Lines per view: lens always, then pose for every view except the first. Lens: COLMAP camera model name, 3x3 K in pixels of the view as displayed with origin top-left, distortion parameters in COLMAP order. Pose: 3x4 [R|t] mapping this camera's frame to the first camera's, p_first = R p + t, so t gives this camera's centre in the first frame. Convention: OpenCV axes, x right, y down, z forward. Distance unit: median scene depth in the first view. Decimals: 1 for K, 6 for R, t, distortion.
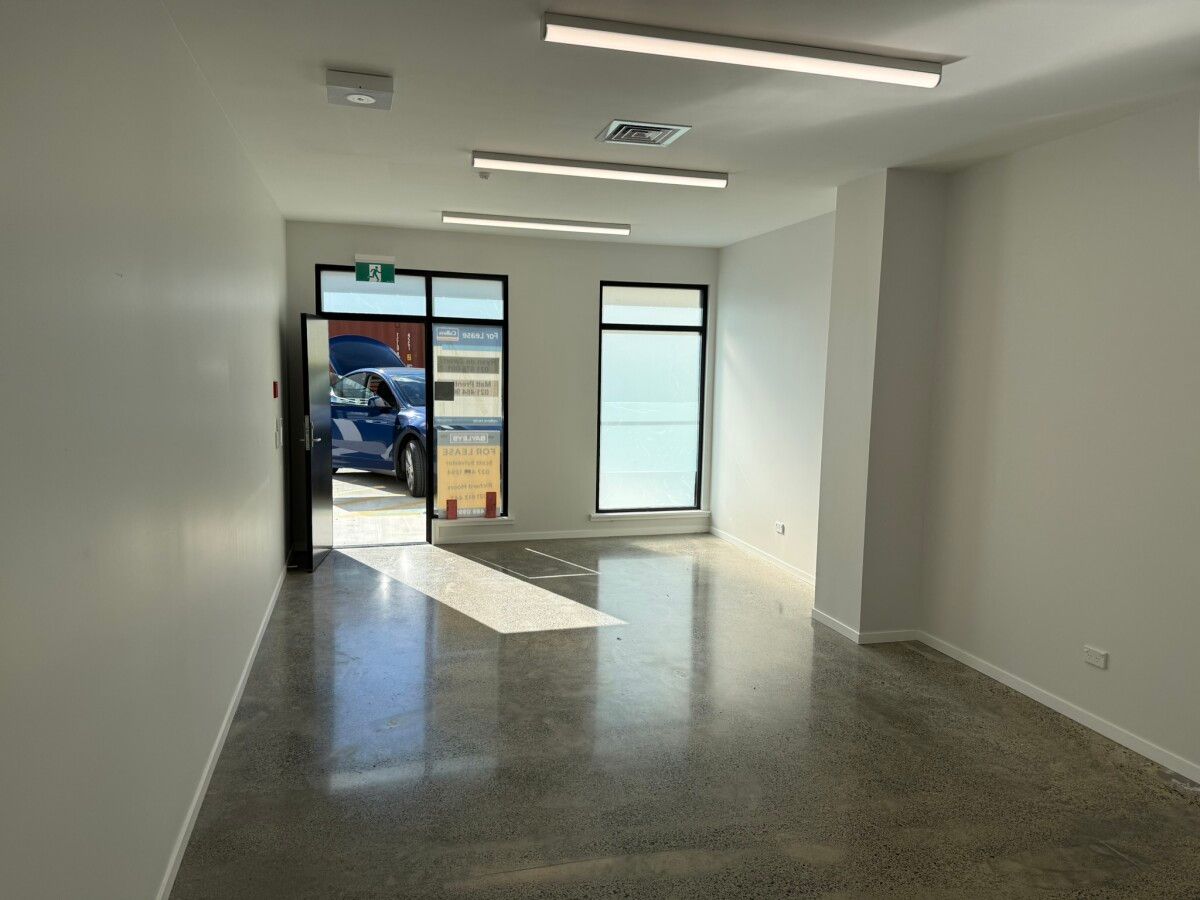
lens RADIAL K [[835.2, 0, 601.1], [0, 835.2, 451.0], [0, 0, 1]] dist [0.005447, -0.003178]
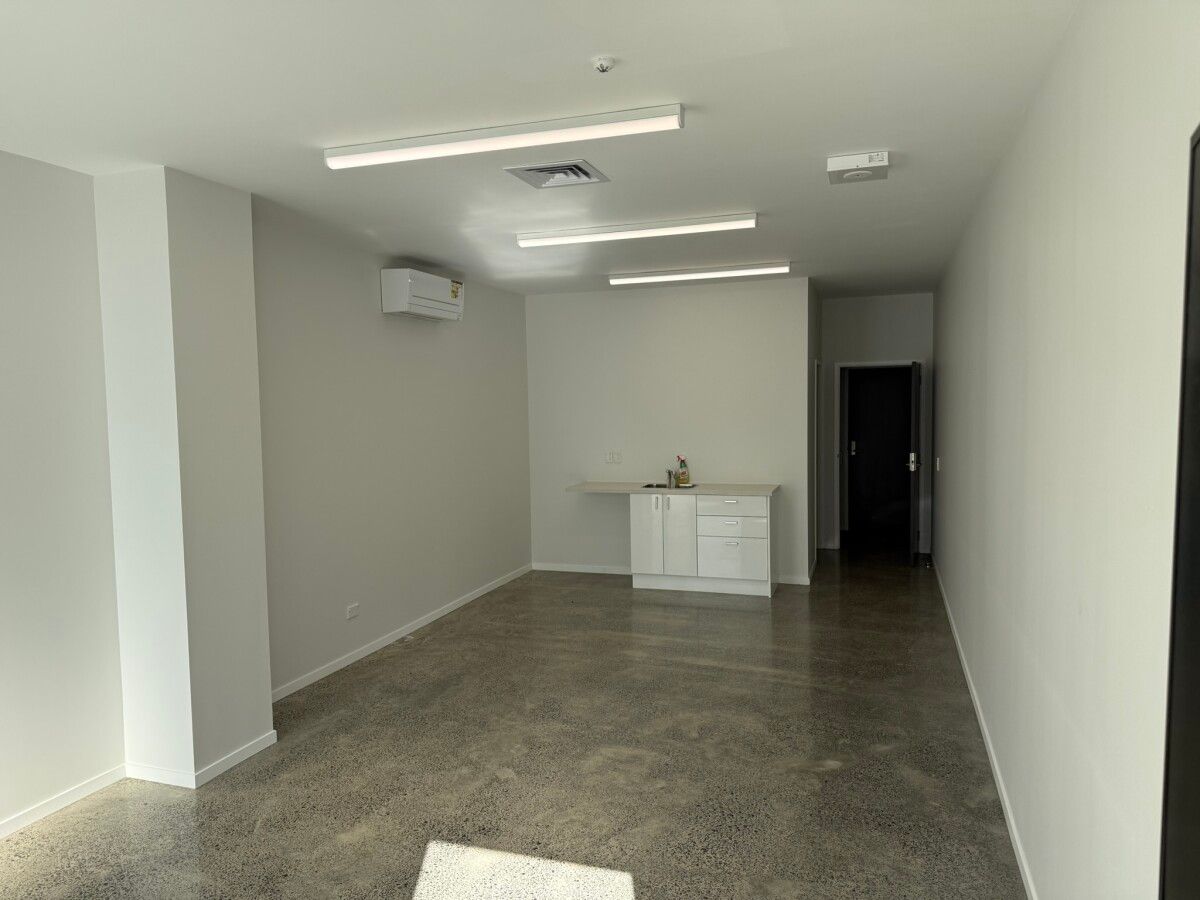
lens RADIAL K [[835.2, 0, 600.5], [0, 835.2, 450.7], [0, 0, 1]] dist [0.005447, -0.003178]
pose [[-0.826724, -0.039782, 0.561199, -0.604399], [0.063284, 0.984591, 0.163023, -0.252735], [-0.559037, 0.170290, -0.811467, 2.027298]]
